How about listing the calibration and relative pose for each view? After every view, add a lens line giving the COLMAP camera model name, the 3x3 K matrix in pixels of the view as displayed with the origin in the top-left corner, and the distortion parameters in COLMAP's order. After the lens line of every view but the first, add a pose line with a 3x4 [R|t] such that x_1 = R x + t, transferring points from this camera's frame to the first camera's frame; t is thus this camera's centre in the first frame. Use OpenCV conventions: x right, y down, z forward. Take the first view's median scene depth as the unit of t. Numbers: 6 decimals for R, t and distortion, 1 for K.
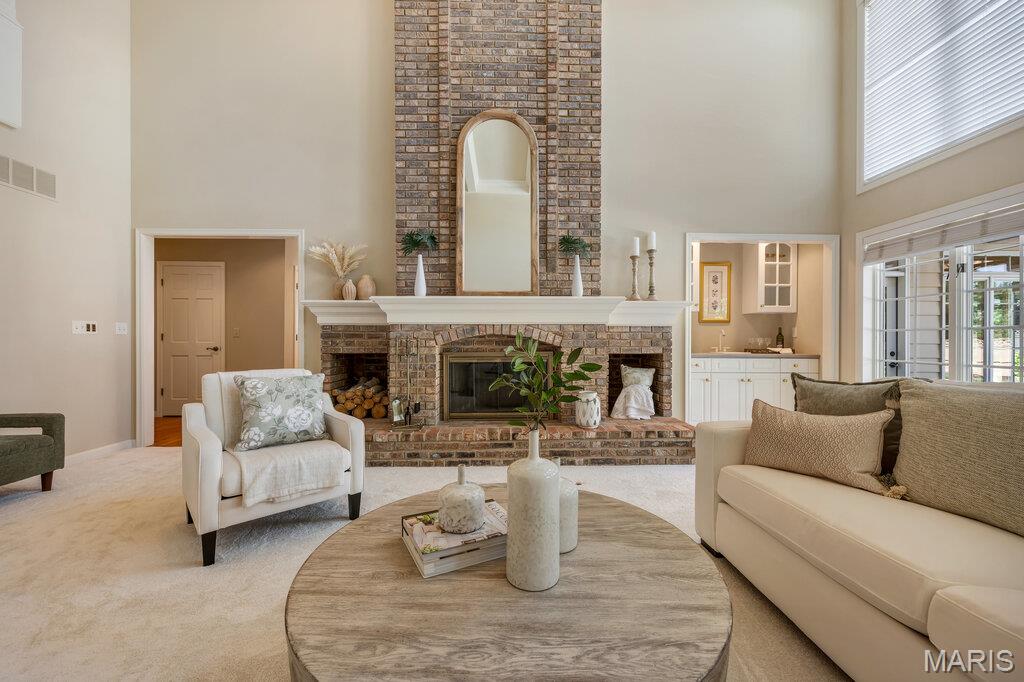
lens RADIAL K [[406.9, 0, 520.7], [0, 406.9, 344.1], [0, 0, 1]] dist [0.007852, -0.000064]
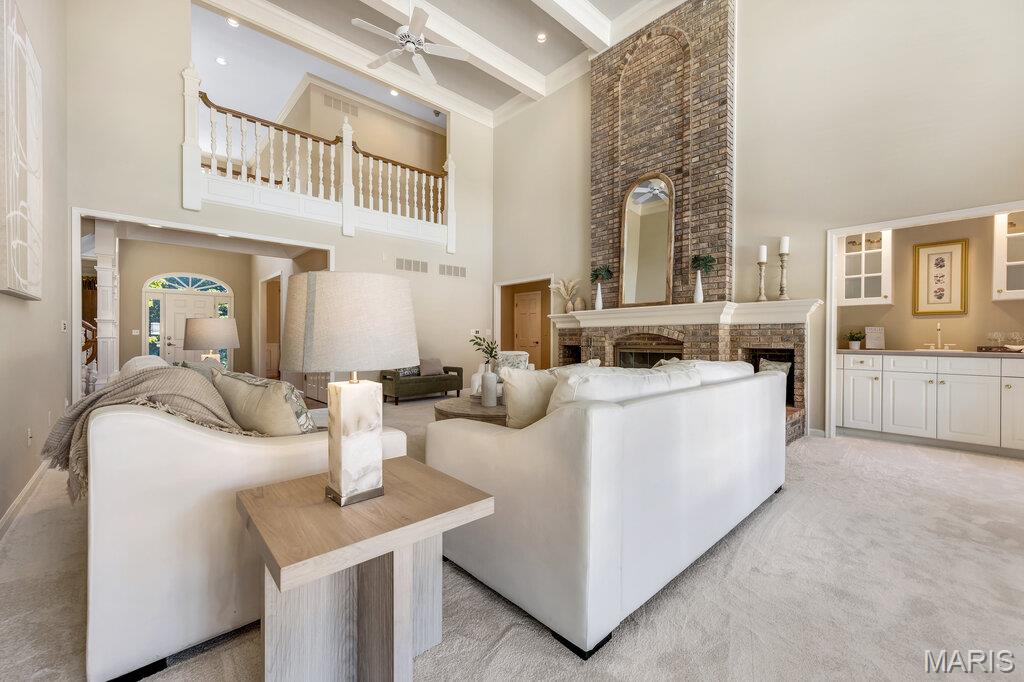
lens RADIAL K [[406.9, 0, 510.0], [0, 406.9, 341.8], [0, 0, 1]] dist [0.007852, -0.000064]
pose [[0.646165, 0.005463, -0.763178, 0.710760], [-0.001412, 0.999981, 0.005962, -0.000290], [0.763196, -0.002774, 0.646161, -0.276487]]
